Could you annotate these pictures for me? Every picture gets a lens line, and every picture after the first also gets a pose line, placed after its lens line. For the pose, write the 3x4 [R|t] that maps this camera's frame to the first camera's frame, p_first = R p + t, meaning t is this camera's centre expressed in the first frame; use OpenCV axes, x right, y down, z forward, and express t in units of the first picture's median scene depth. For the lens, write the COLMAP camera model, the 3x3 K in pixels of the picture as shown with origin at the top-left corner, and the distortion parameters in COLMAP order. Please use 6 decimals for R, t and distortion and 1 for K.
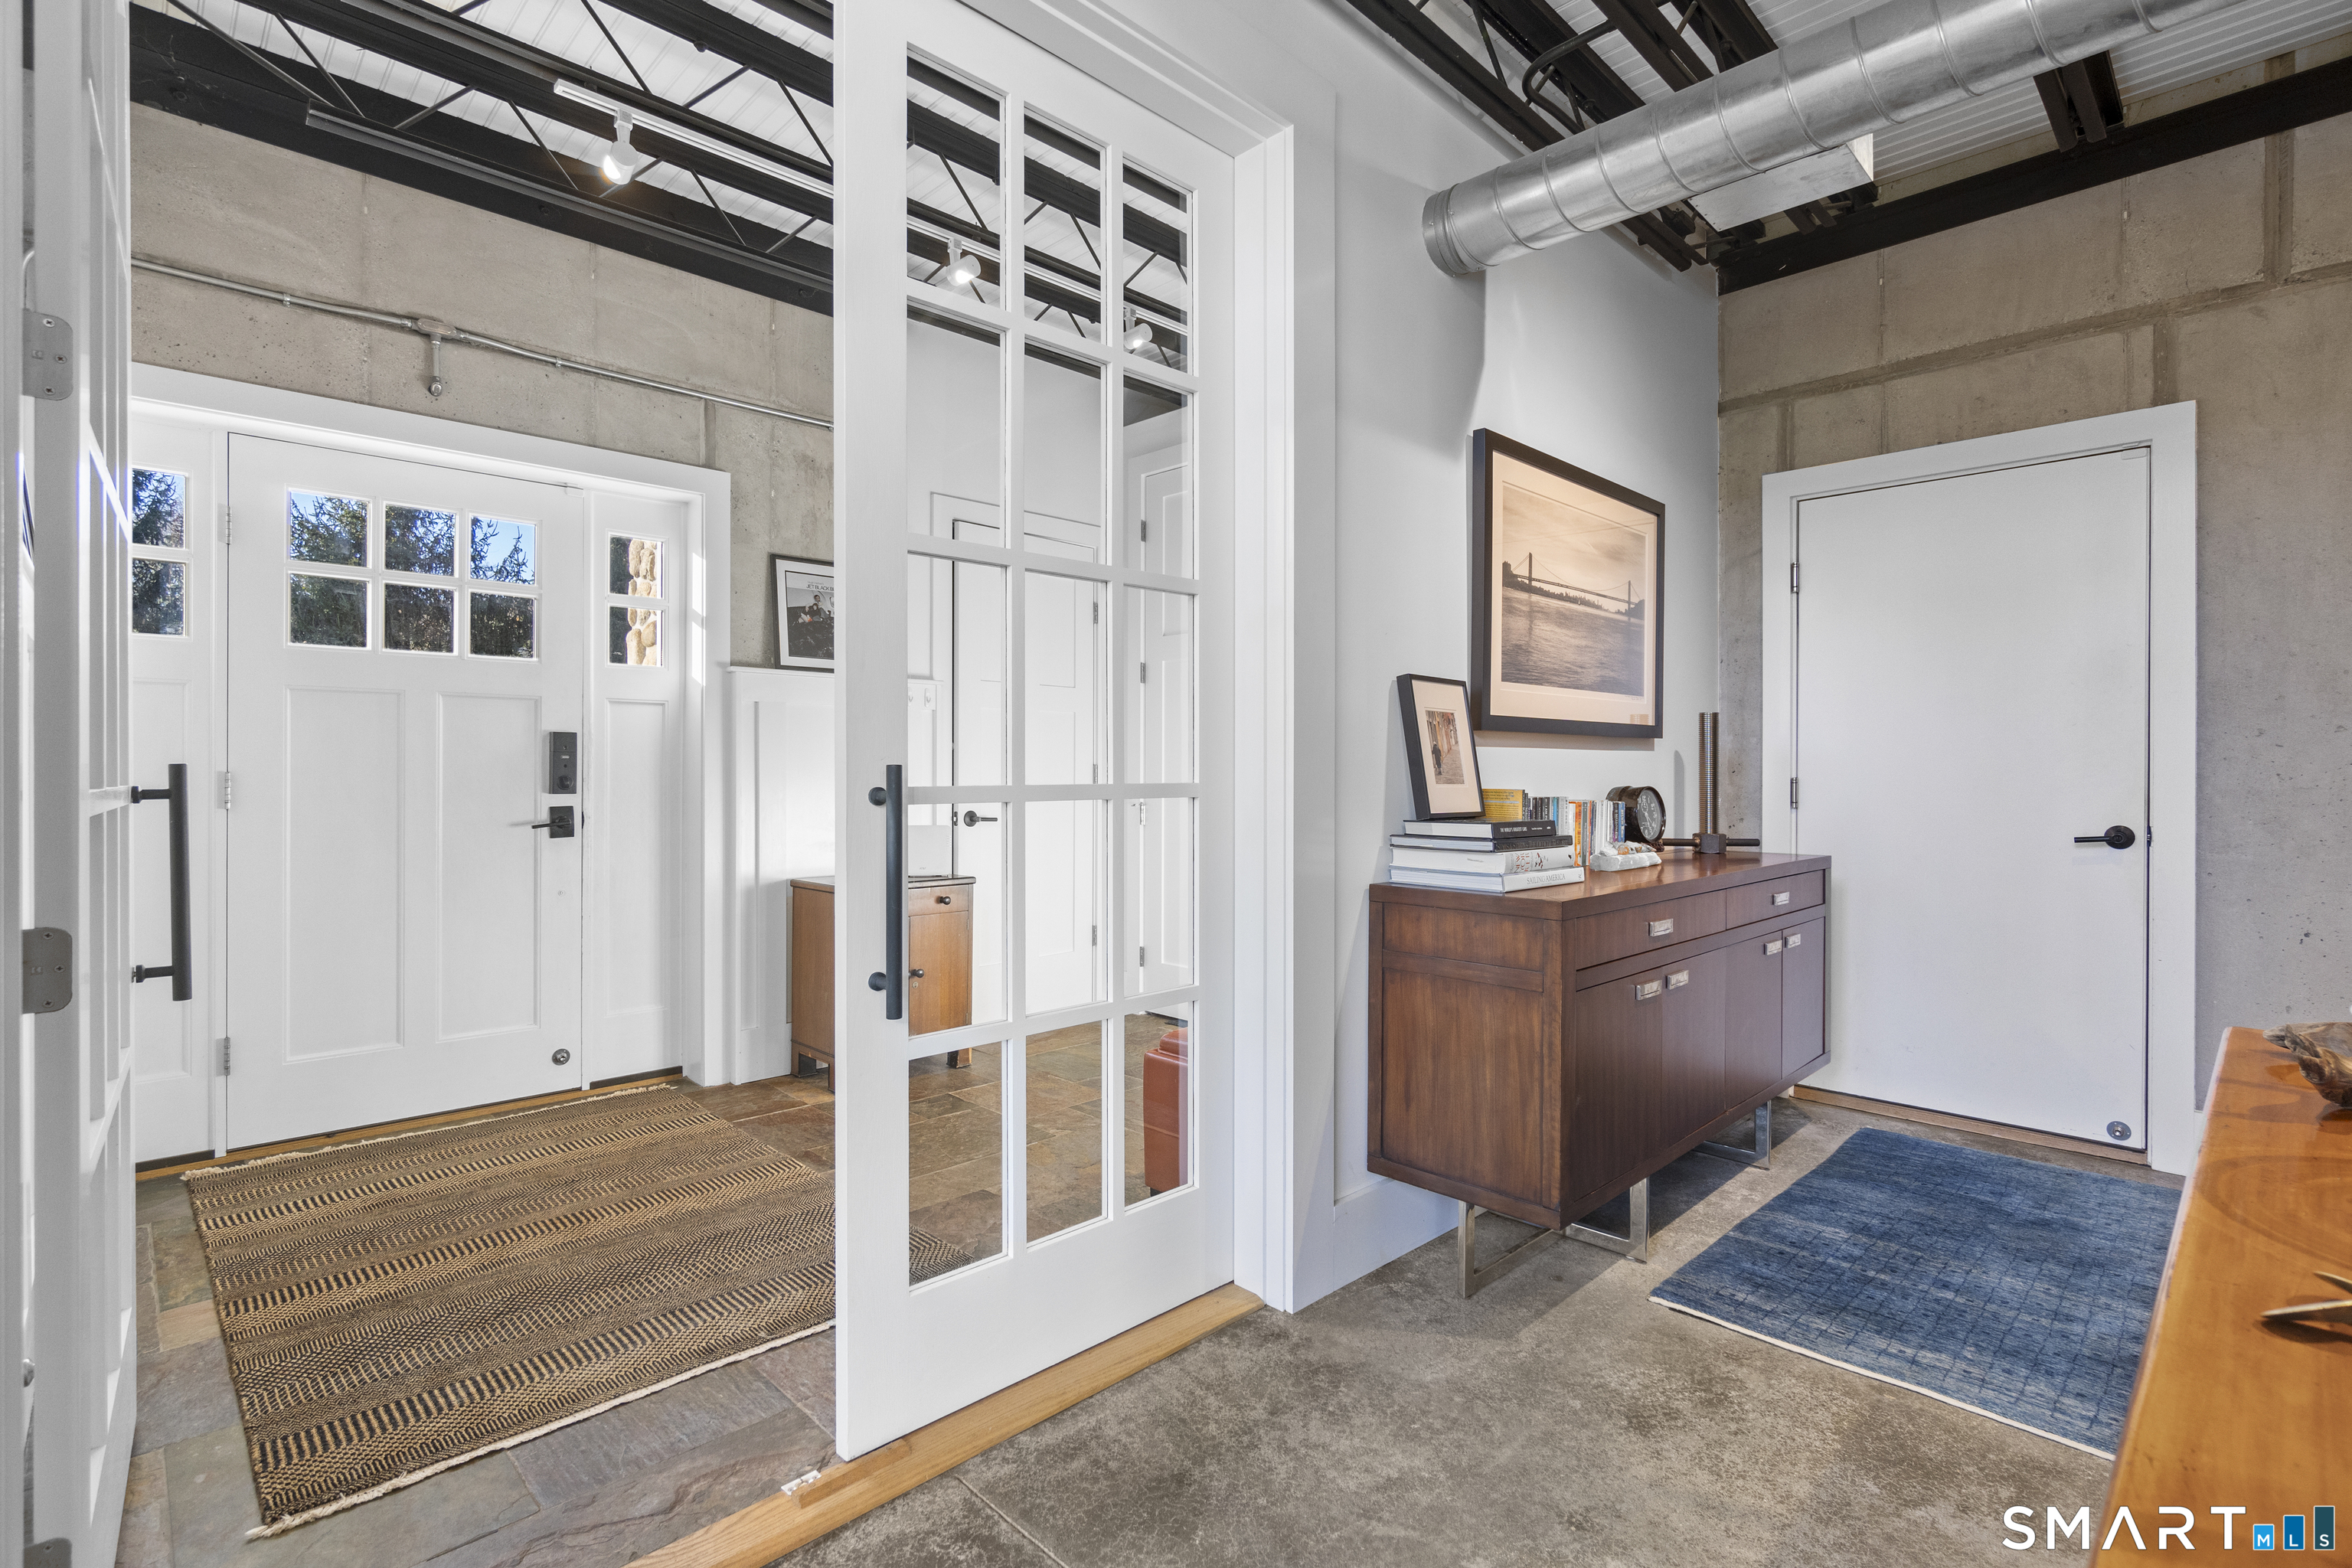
lens RADIAL K [[1099.8, 0, 1171.0], [0, 1099.8, 768.6], [0, 0, 1]] dist [-0.002752, 0.000730]
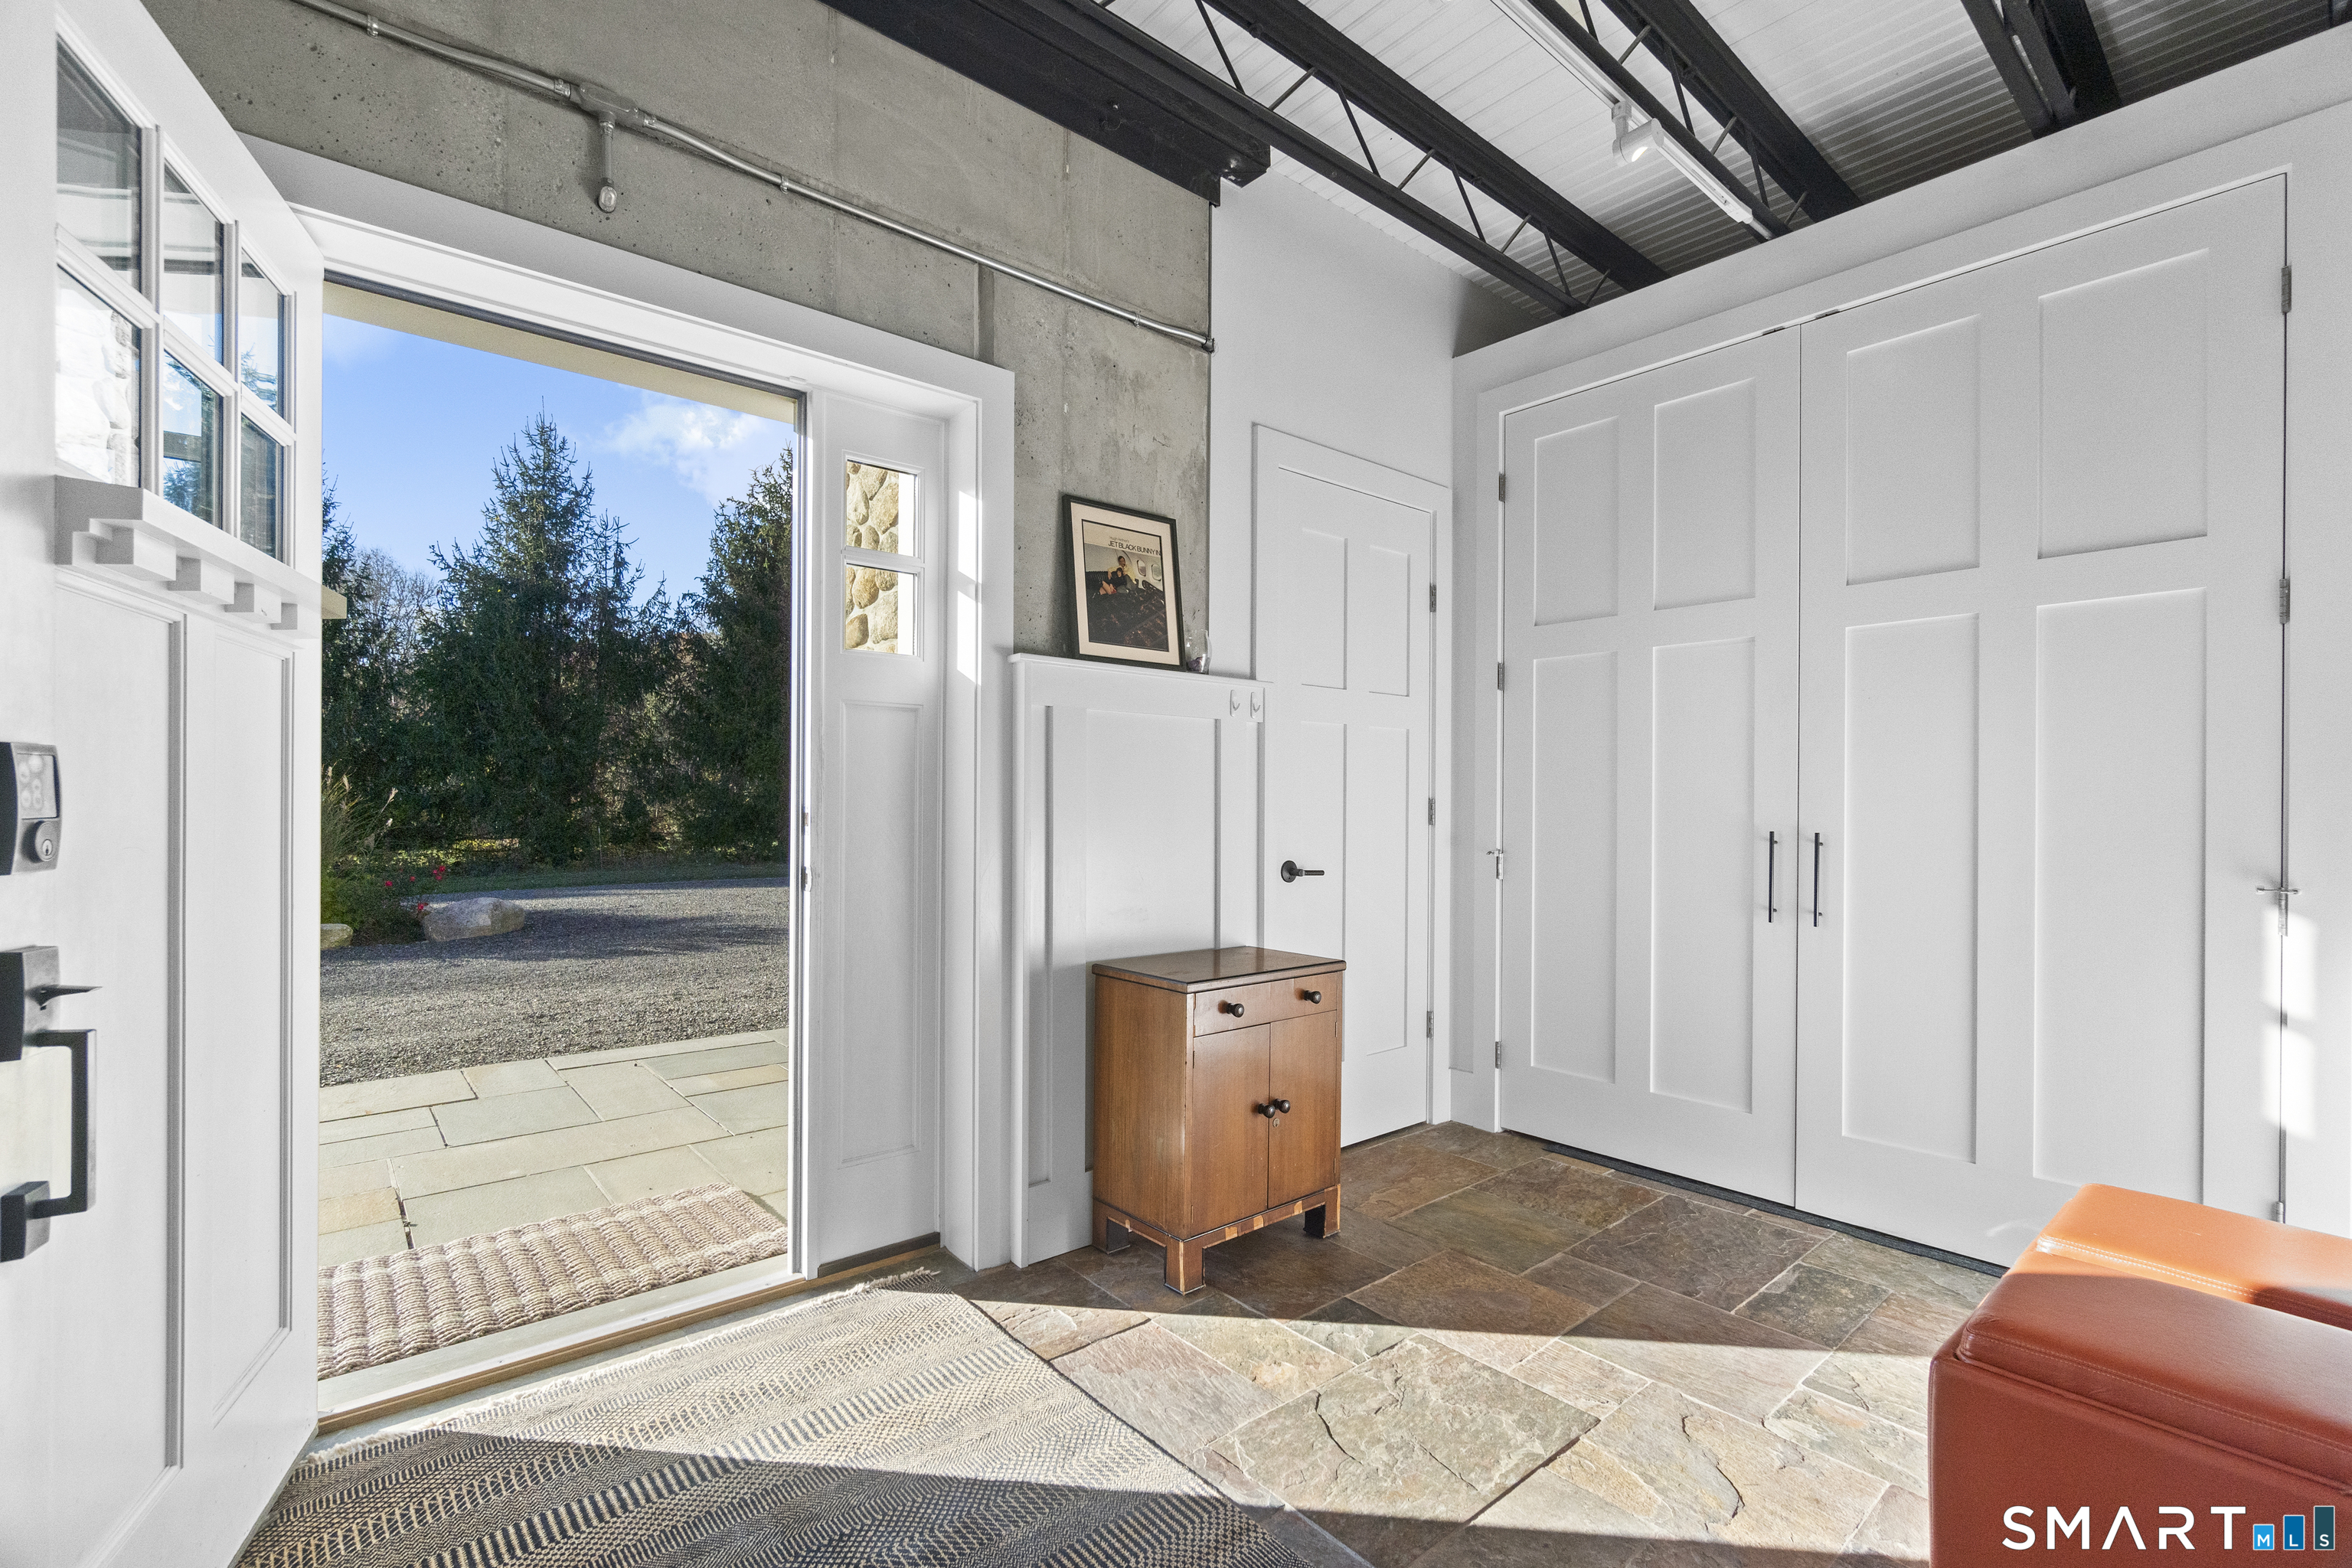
lens RADIAL K [[1027.8, 0, 1180.1], [0, 1027.8, 803.4], [0, 0, 1]] dist [0.001839, -0.000826]
pose [[0.997940, 0.005352, -0.063930, -0.251580], [-0.005274, 0.999985, 0.001386, -0.000867], [0.063936, -0.001046, 0.997953, 0.360145]]
